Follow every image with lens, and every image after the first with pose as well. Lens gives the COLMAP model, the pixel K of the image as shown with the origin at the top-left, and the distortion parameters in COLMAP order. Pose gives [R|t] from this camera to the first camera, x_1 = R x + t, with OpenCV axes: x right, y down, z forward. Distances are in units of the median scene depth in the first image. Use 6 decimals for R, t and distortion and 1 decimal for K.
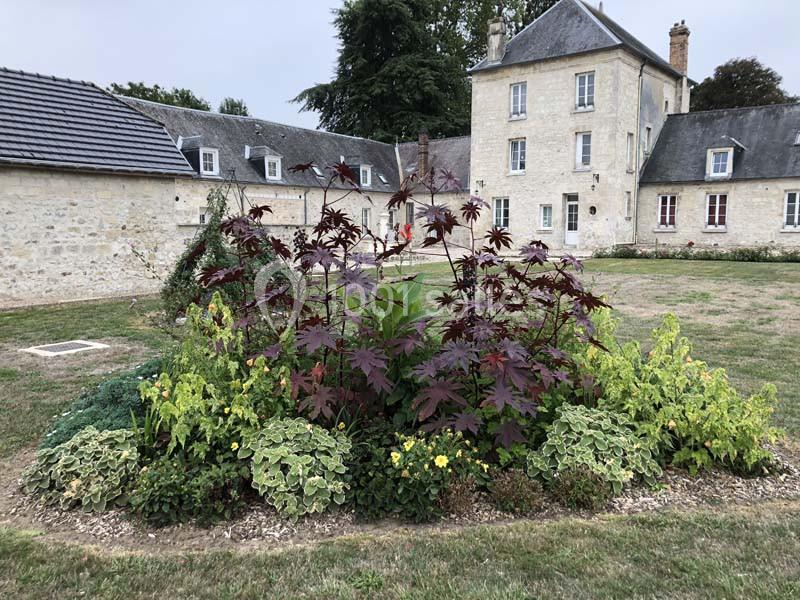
lens RADIAL K [[633.4, 0, 400.0], [0, 633.4, 300.0], [0, 0, 1]] dist [-0.001710, -0.009891]
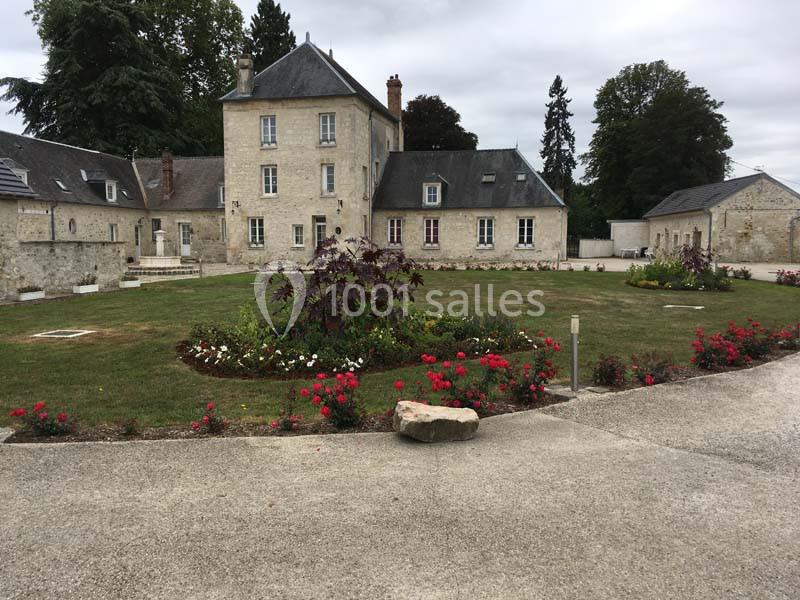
lens RADIAL K [[633.4, 0, 400.0], [0, 633.4, 300.0], [0, 0, 1]] dist [-0.001710, -0.009891]
pose [[0.905241, -0.031476, 0.423730, -0.087706], [0.042457, 0.998962, -0.016497, 0.010910], [-0.422771, 0.032924, 0.905638, -0.102289]]
